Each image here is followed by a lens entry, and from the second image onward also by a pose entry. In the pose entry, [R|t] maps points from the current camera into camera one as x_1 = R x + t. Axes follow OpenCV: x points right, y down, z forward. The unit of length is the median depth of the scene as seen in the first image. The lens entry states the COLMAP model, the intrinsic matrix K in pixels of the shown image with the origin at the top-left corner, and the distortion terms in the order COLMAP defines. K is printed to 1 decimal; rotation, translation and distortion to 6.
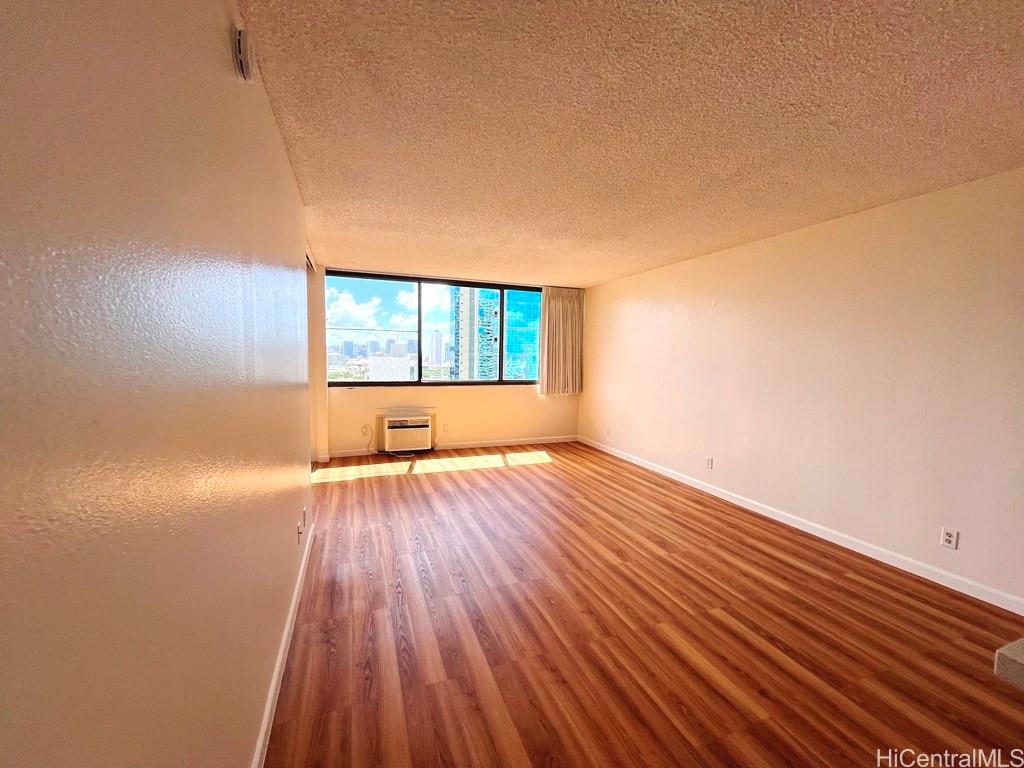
lens RADIAL K [[416.4, 0, 513.1], [0, 416.4, 385.6], [0, 0, 1]] dist [-0.002098, 0.000114]
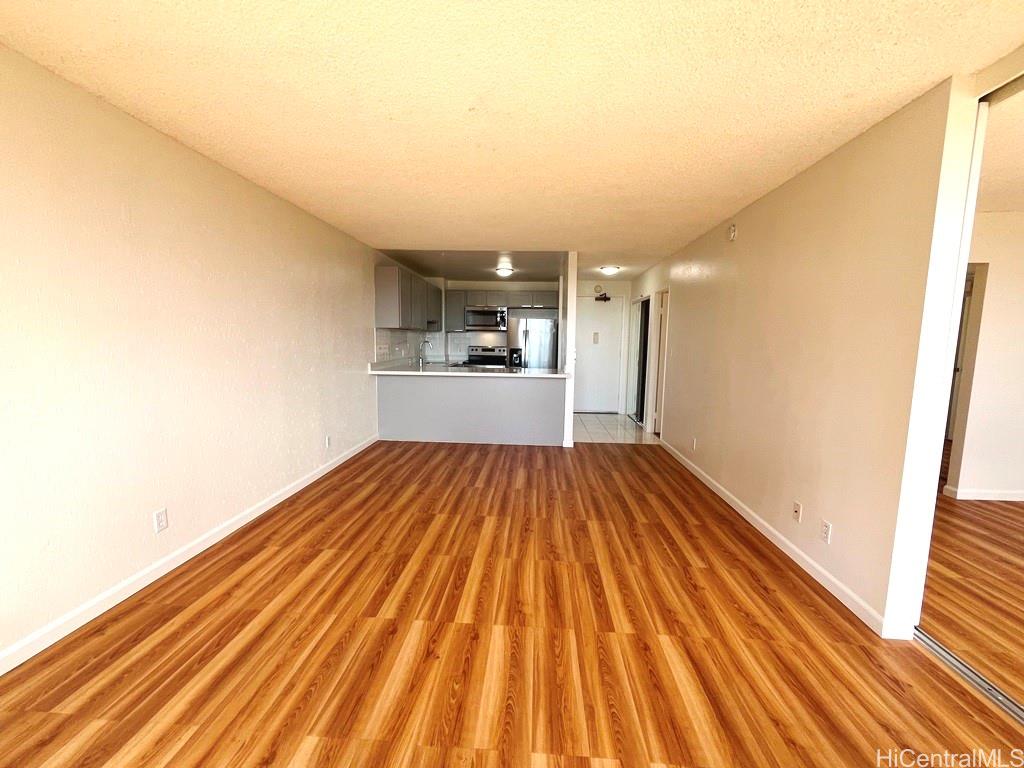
lens RADIAL K [[416.4, 0, 513.1], [0, 416.4, 385.6], [0, 0, 1]] dist [-0.002098, 0.000114]
pose [[-0.911579, -0.077311, 0.403791, -0.189433], [-0.003461, 0.983568, 0.180503, -0.107810], [-0.411111, 0.163145, -0.896868, 1.577689]]
